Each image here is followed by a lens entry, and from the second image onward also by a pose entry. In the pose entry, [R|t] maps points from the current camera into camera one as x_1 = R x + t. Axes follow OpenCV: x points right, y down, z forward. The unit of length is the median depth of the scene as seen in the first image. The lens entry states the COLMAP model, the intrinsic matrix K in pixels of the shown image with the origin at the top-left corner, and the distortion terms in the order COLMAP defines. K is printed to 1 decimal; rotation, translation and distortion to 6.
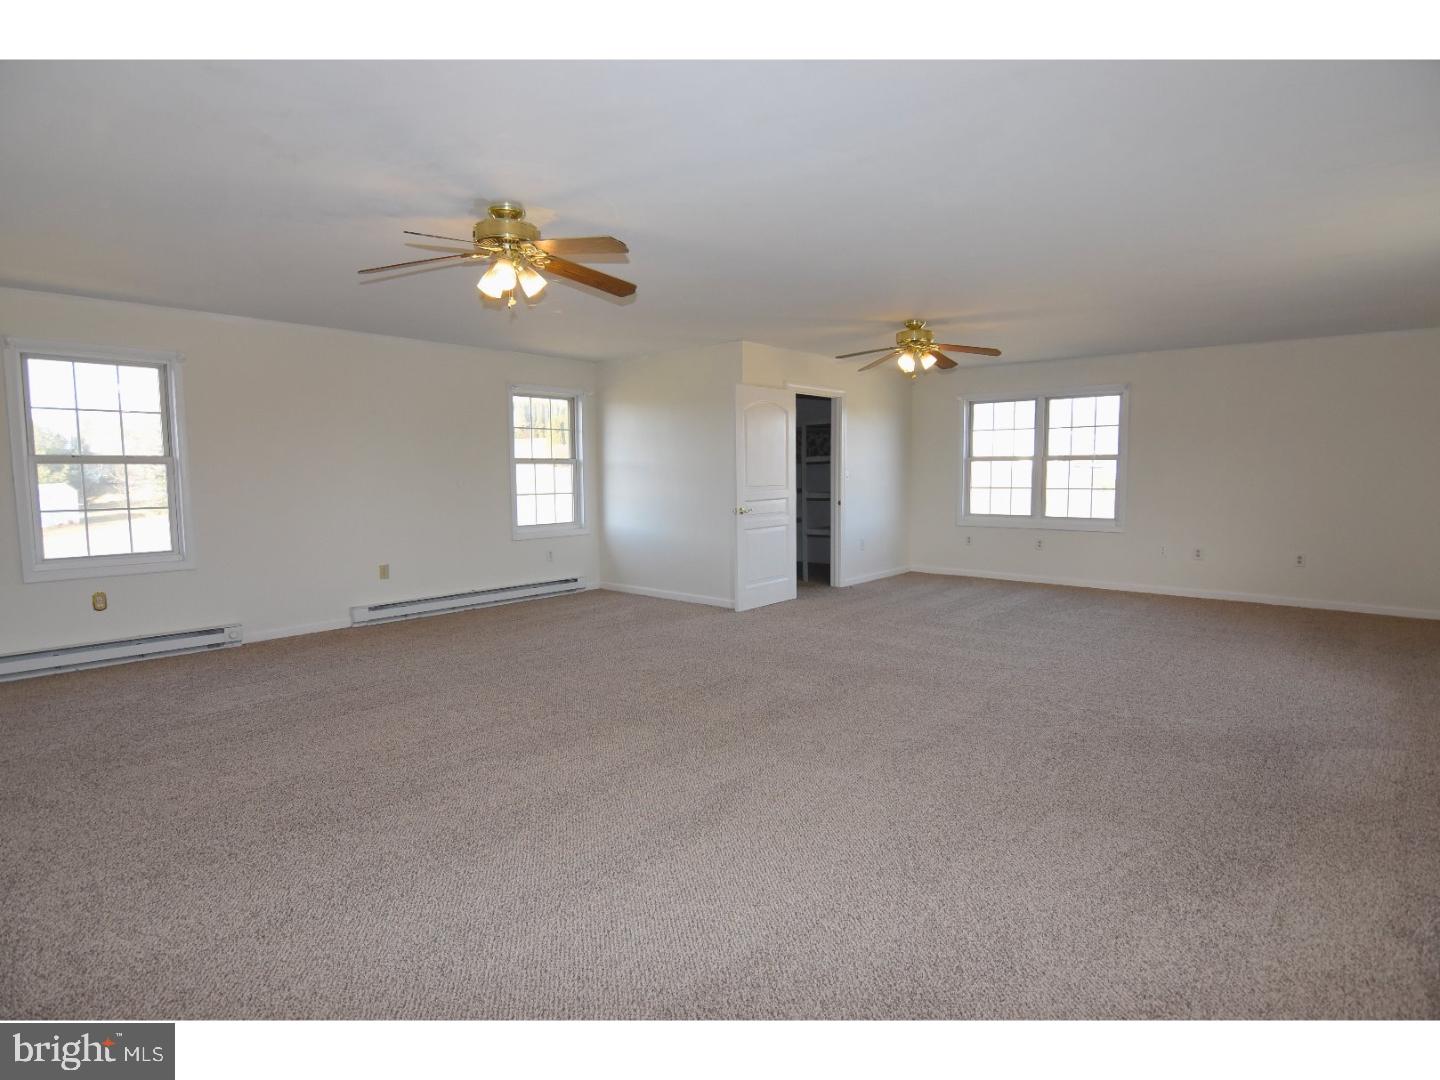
lens RADIAL K [[759.2, 0, 730.2], [0, 759.2, 536.9], [0, 0, 1]] dist [0.004125, -0.022727]
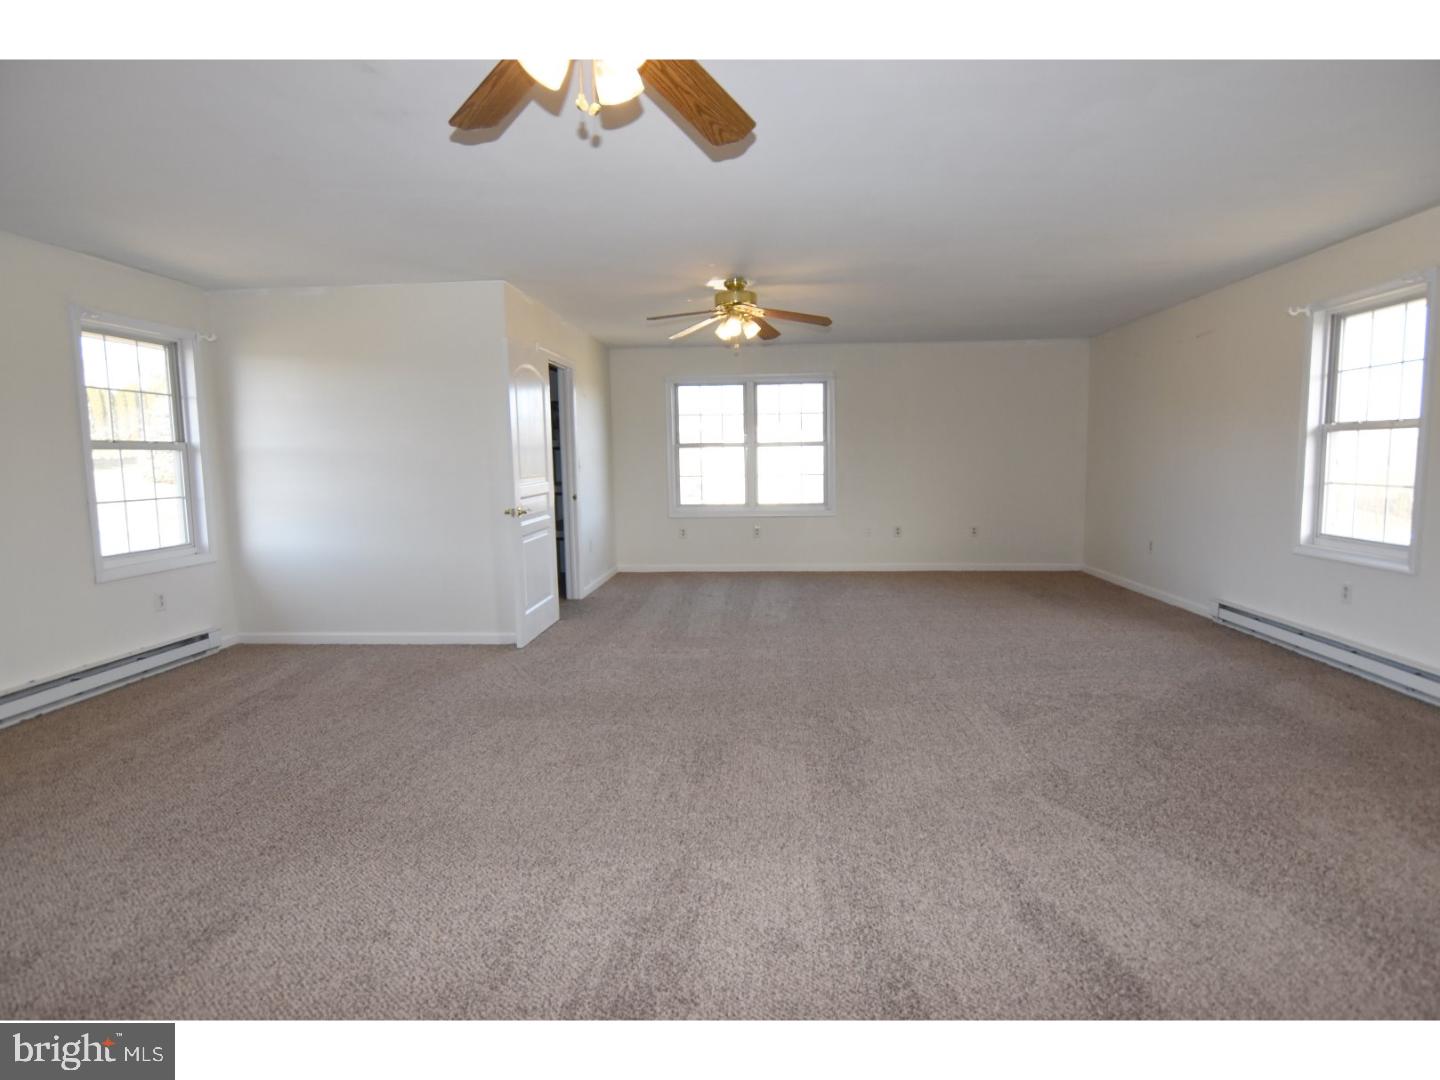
lens RADIAL K [[768.8, 0, 720.0], [0, 768.8, 540.0], [0, 0, 1]] dist [0.003365, -0.025045]
pose [[0.800881, -0.068940, 0.594842, -0.235644], [0.063596, 0.997525, 0.029986, -0.014204], [-0.595437, 0.013814, 0.803283, 0.243315]]
